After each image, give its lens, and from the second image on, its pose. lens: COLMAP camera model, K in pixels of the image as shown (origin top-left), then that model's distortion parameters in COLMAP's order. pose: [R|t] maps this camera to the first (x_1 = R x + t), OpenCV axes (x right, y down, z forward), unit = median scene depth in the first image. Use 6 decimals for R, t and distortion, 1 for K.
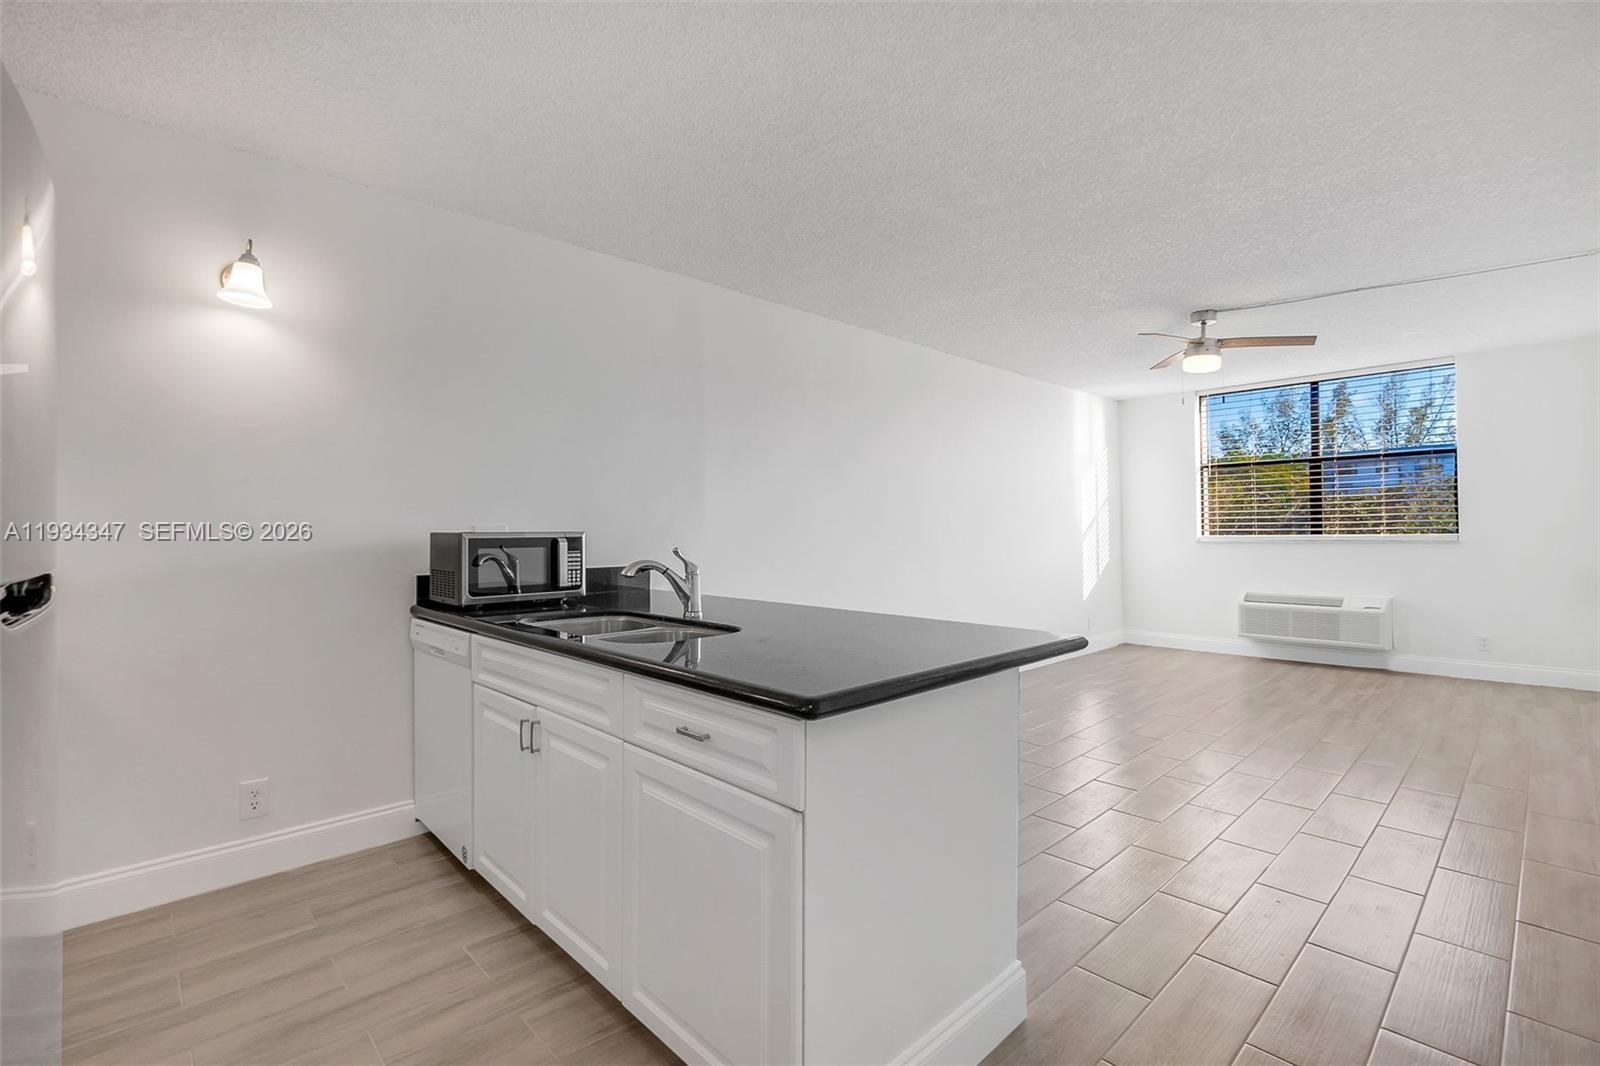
lens RADIAL K [[723.7, 0, 775.0], [0, 723.7, 517.3], [0, 0, 1]] dist [-0.000810, -0.000573]
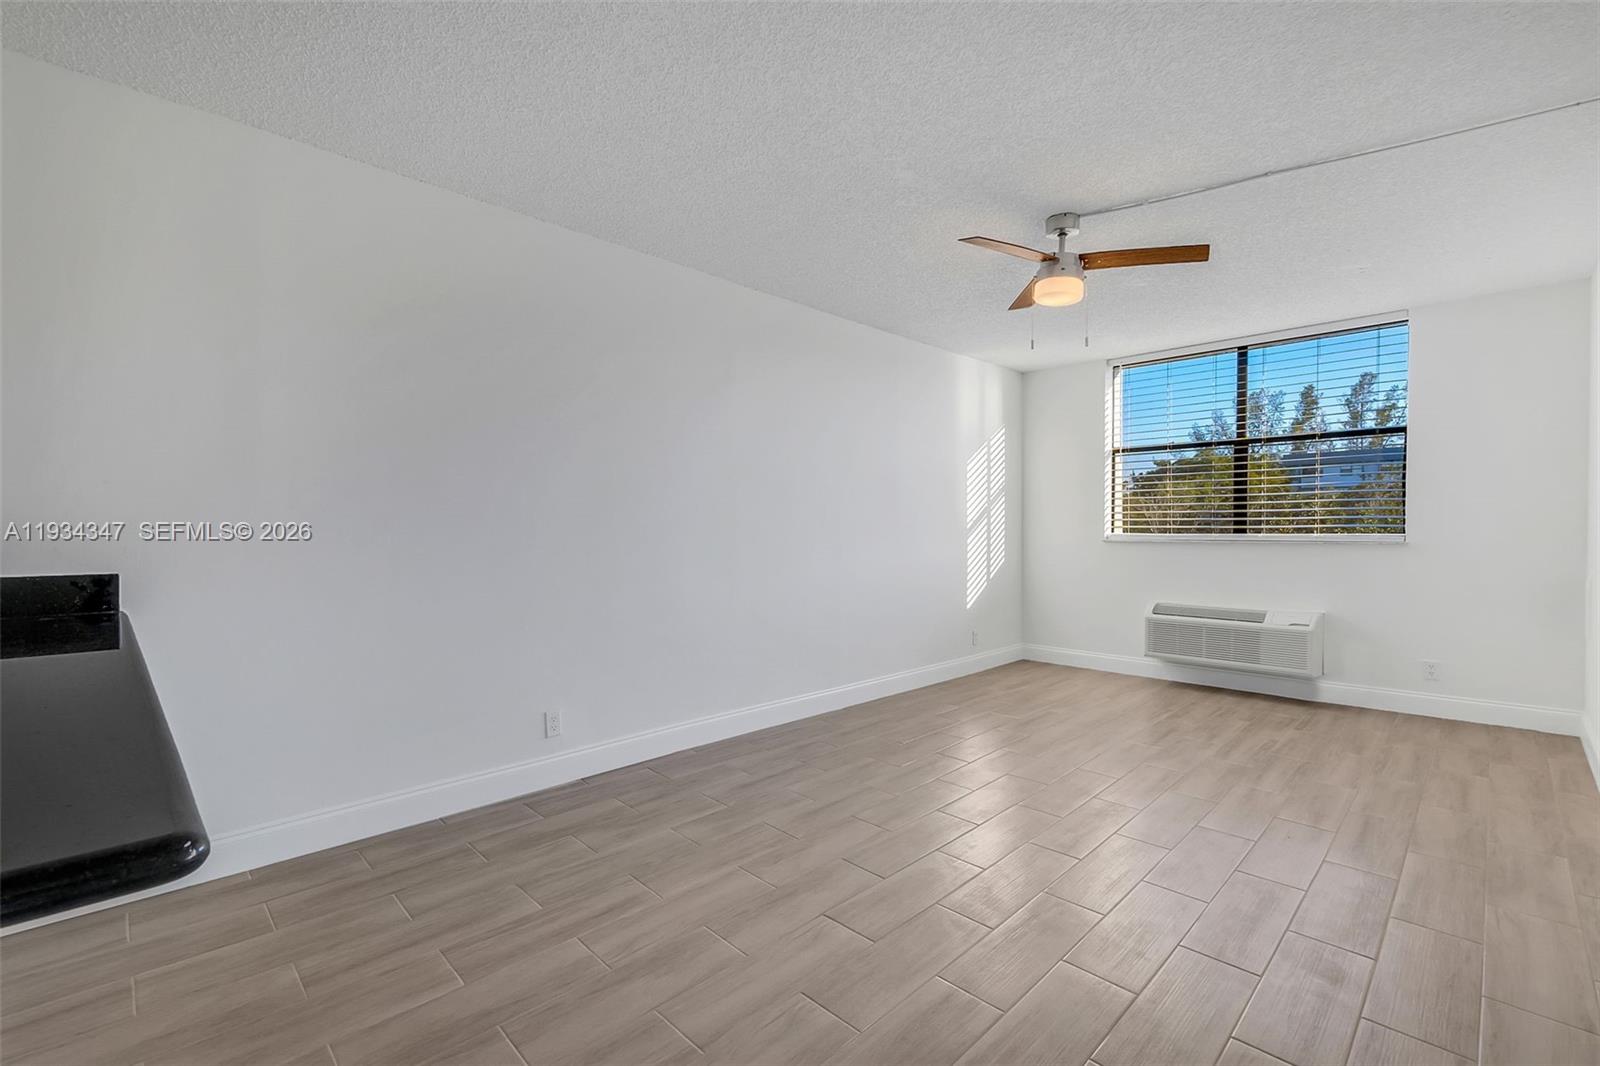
lens RADIAL K [[700.9, 0, 800.0], [0, 700.9, 533.0], [0, 0, 1]] dist [-0.003111, 0.000599]
pose [[0.999404, 0.009523, 0.033174, 0.234323], [-0.010526, 0.999489, 0.030195, 0.005186], [-0.032869, -0.030526, 0.998993, 0.233385]]
